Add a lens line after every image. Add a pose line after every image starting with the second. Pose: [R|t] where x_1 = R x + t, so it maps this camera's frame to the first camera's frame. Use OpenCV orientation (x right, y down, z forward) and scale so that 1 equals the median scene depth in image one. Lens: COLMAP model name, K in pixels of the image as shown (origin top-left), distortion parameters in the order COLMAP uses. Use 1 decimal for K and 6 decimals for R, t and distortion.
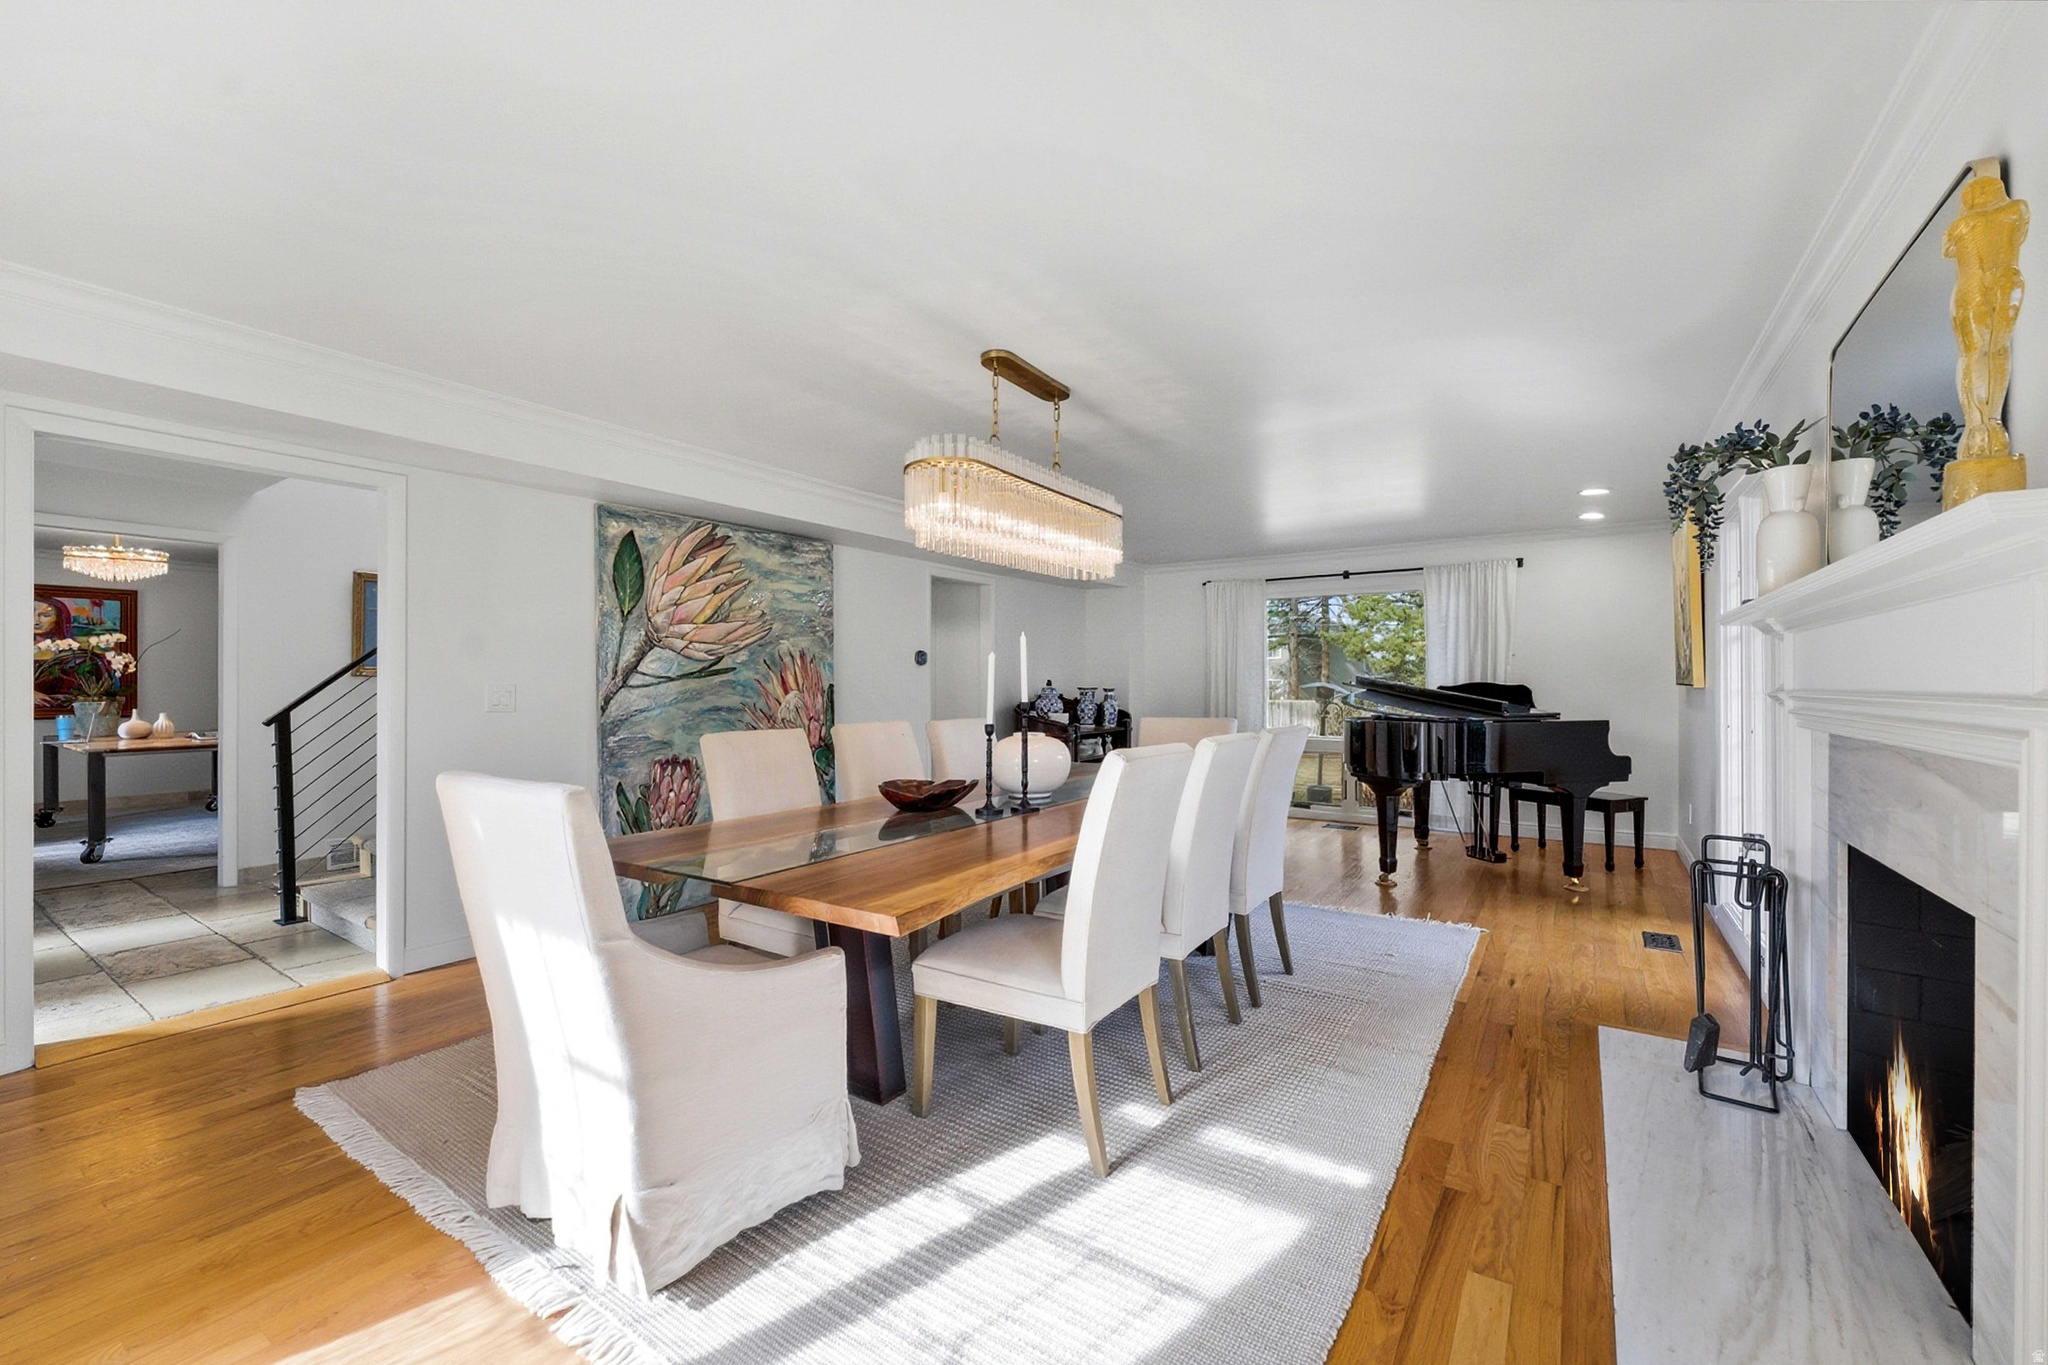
lens RADIAL K [[840.3, 0, 1018.8], [0, 840.3, 675.3], [0, 0, 1]] dist [0.001865, 0.000889]
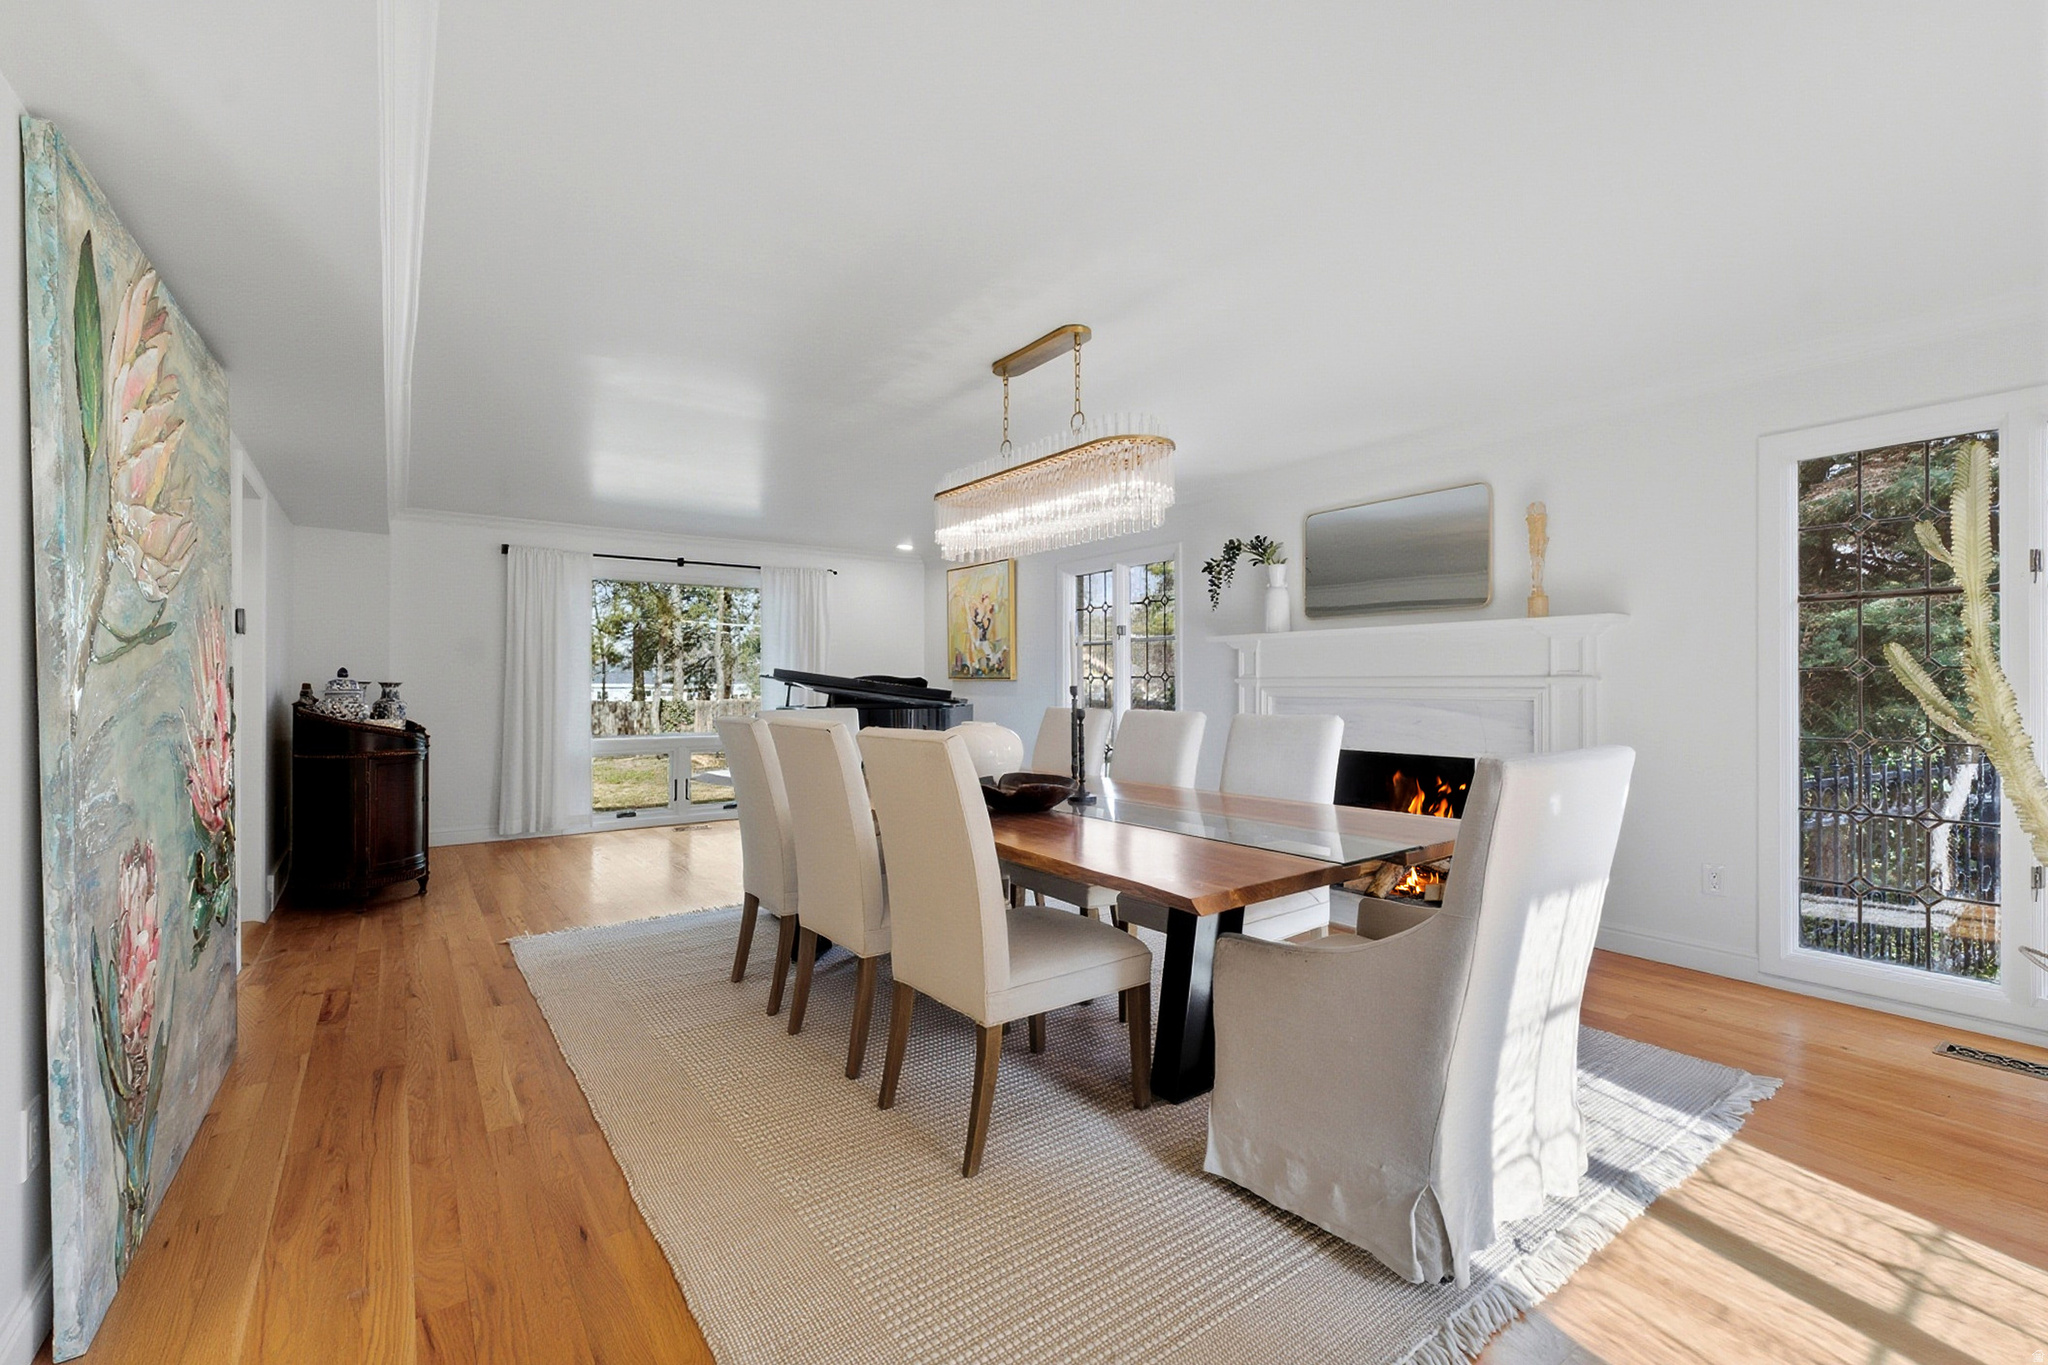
lens RADIAL K [[898.4, 0, 1022.8], [0, 898.4, 691.9], [0, 0, 1]] dist [-0.002819, -0.000061]
pose [[0.354105, -0.004949, 0.935193, -0.449171], [-0.010023, 0.999908, 0.009087, 0.013733], [-0.935152, -0.012591, 0.354023, 0.306603]]
